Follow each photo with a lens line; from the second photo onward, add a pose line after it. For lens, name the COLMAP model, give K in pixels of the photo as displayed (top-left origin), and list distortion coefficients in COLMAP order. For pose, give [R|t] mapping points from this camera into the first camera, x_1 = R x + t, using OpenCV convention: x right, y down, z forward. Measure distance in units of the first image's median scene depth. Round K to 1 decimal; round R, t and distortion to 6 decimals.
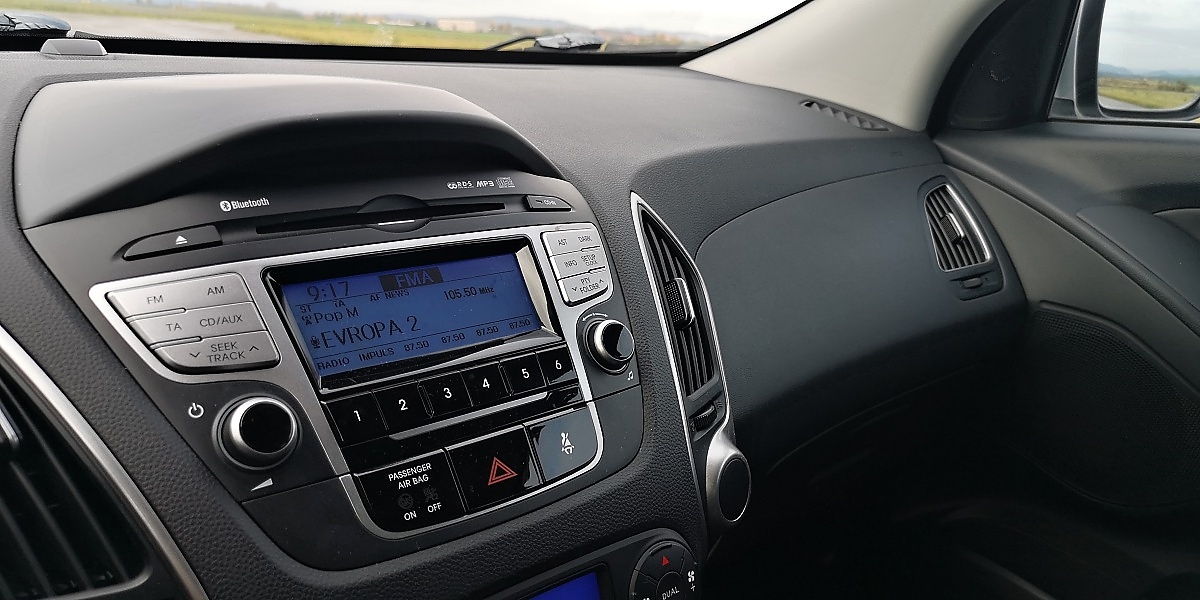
lens RADIAL K [[915.5, 0, 600.0], [0, 915.5, 300.0], [0, 0, 1]] dist [0.034771, -0.000410]
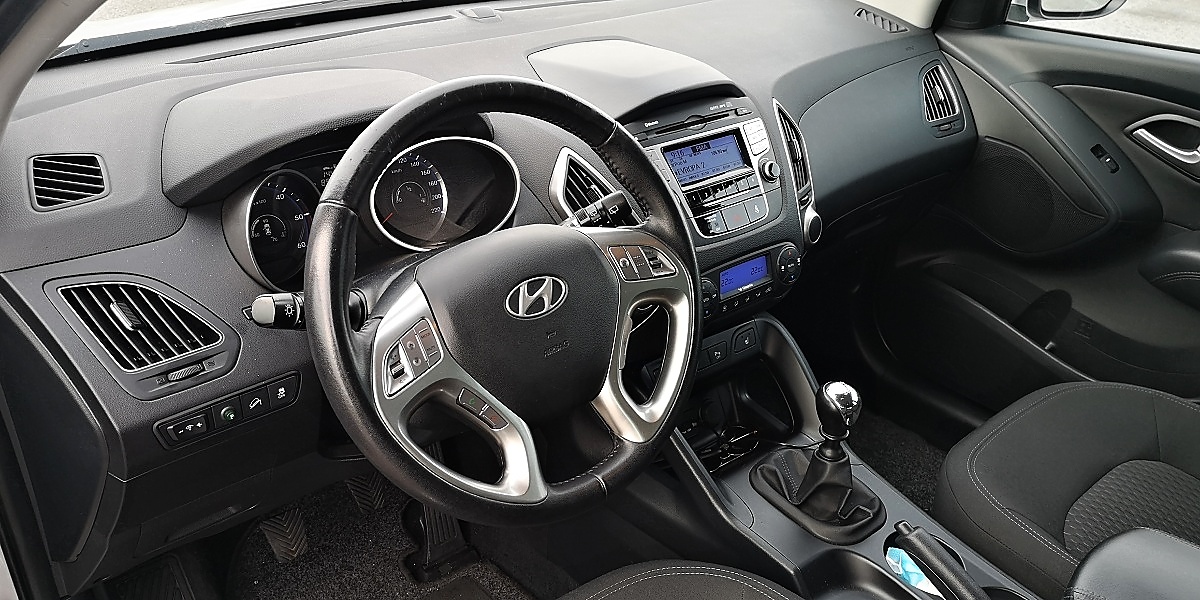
lens RADIAL K [[902.3, 0, 600.0], [0, 902.3, 300.0], [0, 0, 1]] dist [-0.000421, -0.000661]
pose [[0.998829, 0.009493, -0.047449, -0.294530], [0.001637, 0.973378, 0.229198, -0.154141], [0.048361, -0.229007, 0.972223, -1.334466]]
